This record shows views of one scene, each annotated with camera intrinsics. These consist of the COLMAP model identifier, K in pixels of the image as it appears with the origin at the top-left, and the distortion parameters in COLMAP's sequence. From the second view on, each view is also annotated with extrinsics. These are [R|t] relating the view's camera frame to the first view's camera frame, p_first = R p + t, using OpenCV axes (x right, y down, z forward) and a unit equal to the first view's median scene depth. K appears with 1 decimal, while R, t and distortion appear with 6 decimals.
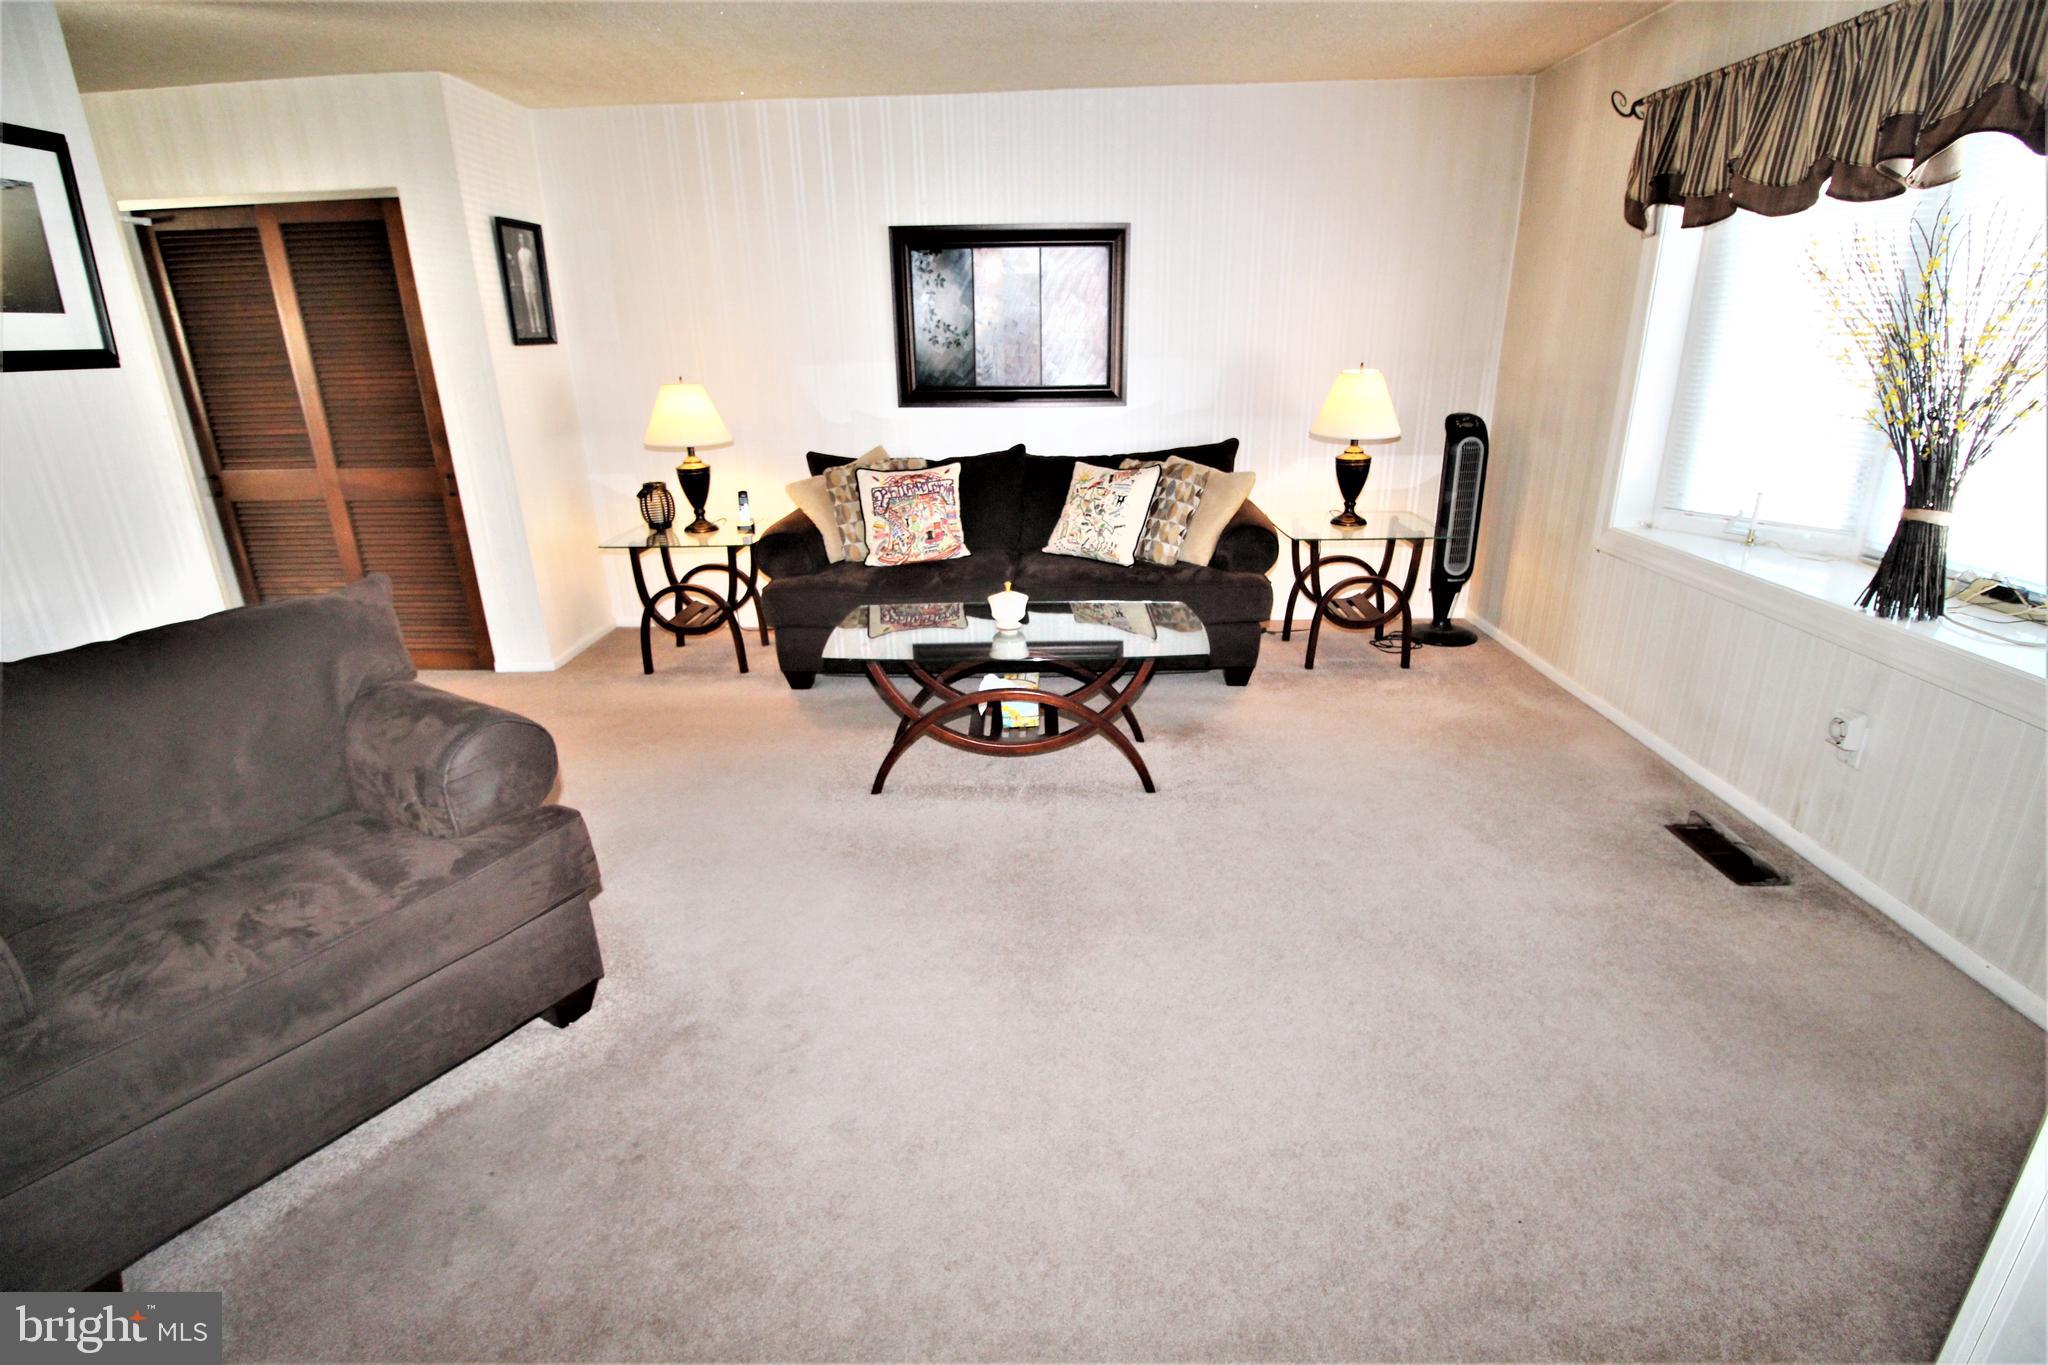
lens RADIAL K [[957.8, 0, 1013.4], [0, 957.8, 672.4], [0, 0, 1]] dist [-0.003530, -0.010649]
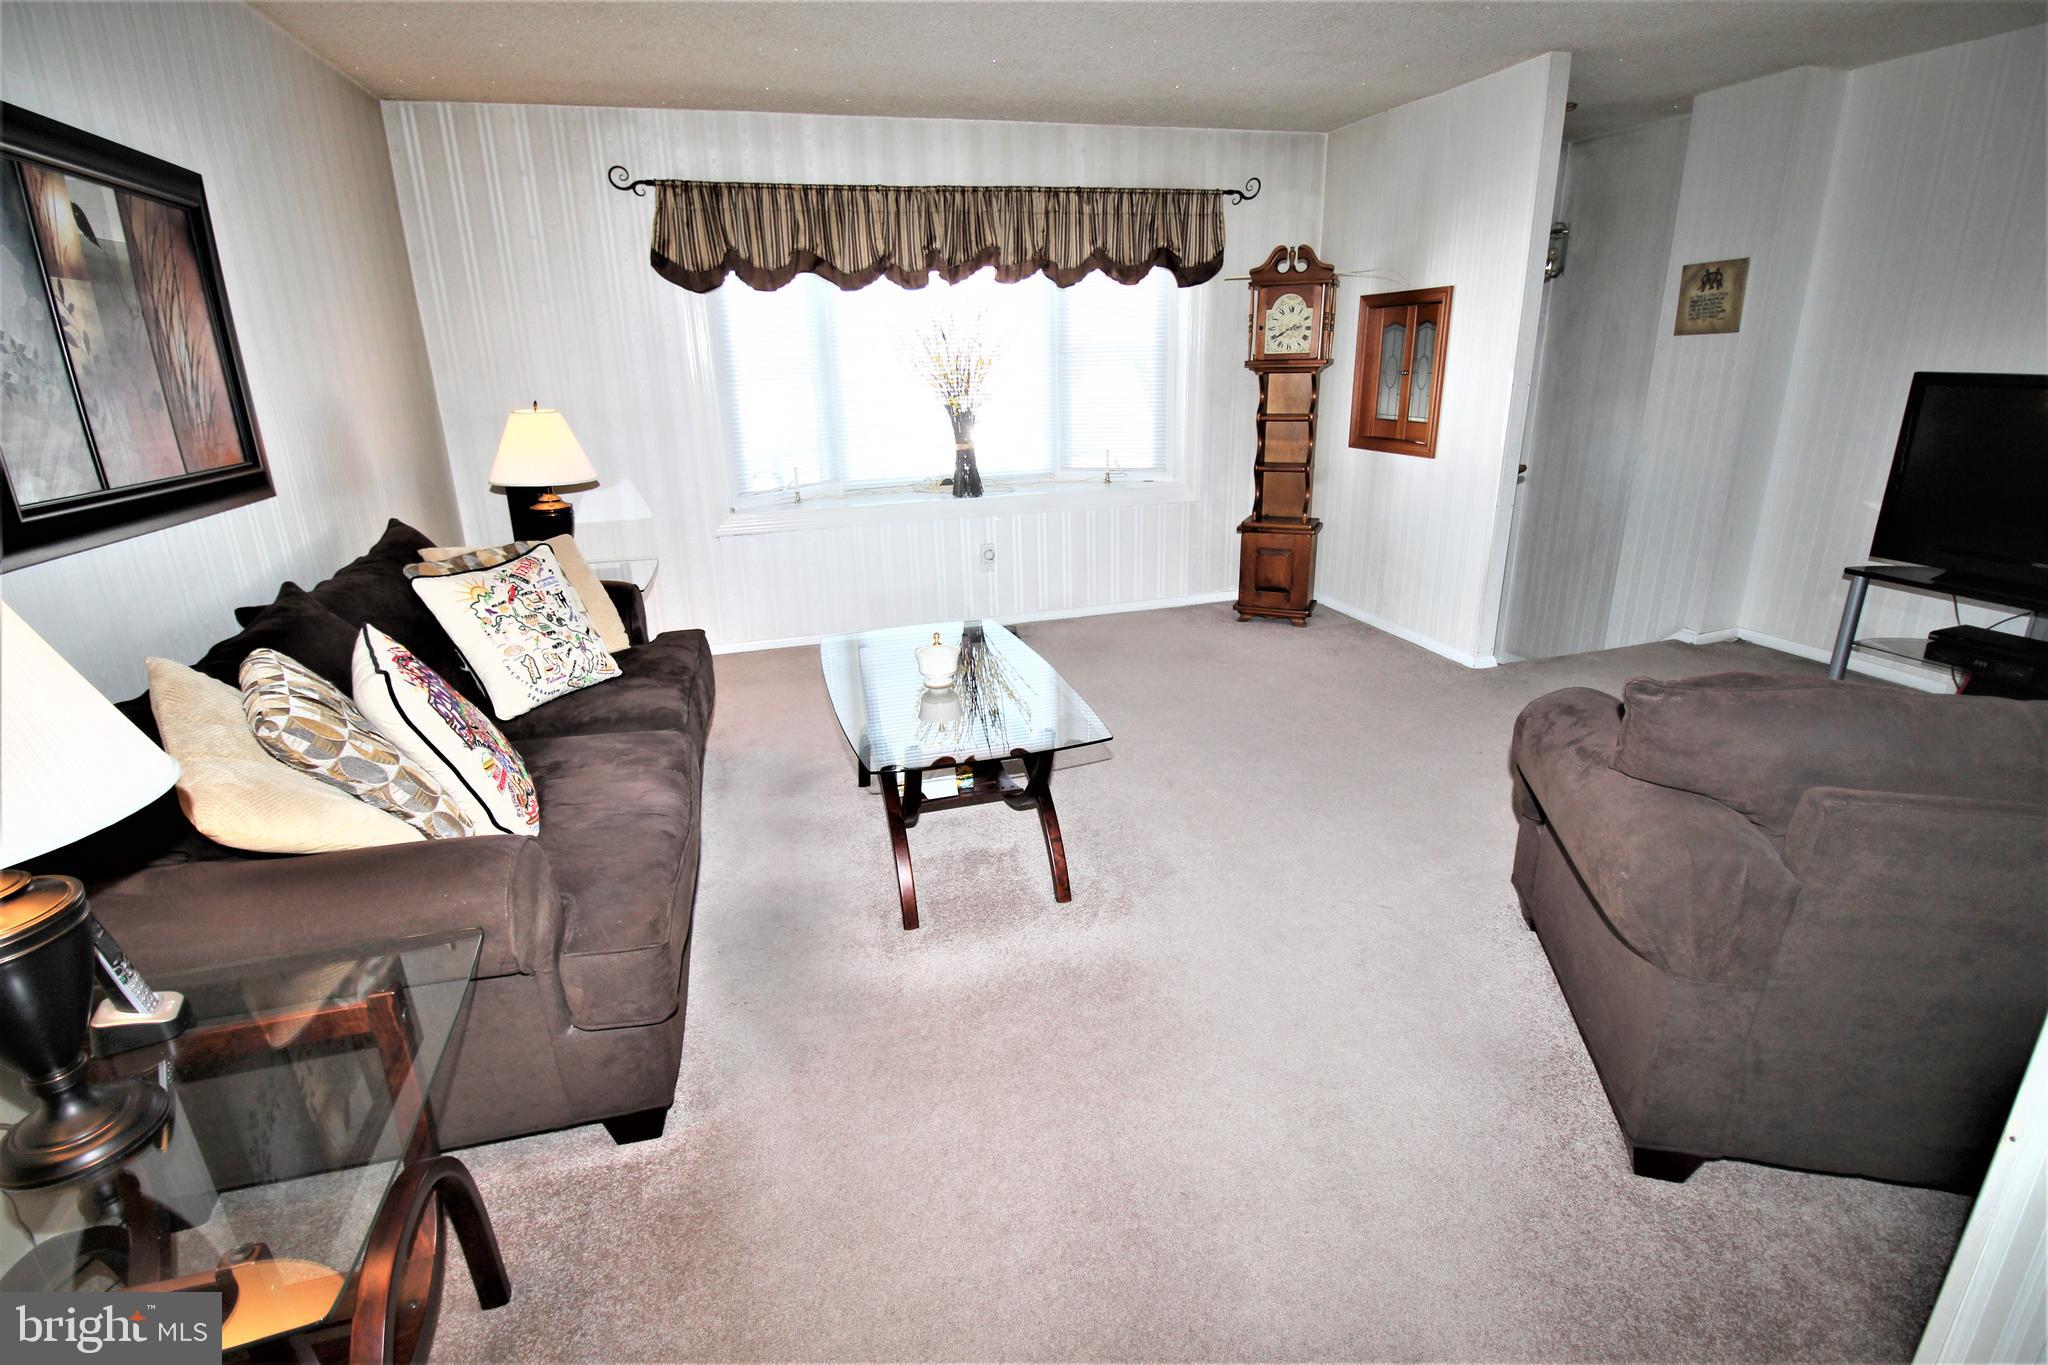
lens RADIAL K [[957.8, 0, 1022.5], [0, 957.8, 672.7], [0, 0, 1]] dist [-0.003530, -0.010649]
pose [[-0.319702, -0.269676, 0.908331, -0.628554], [0.345905, 0.859261, 0.376854, -0.274932], [-0.882122, 0.434678, -0.181426, 0.838721]]
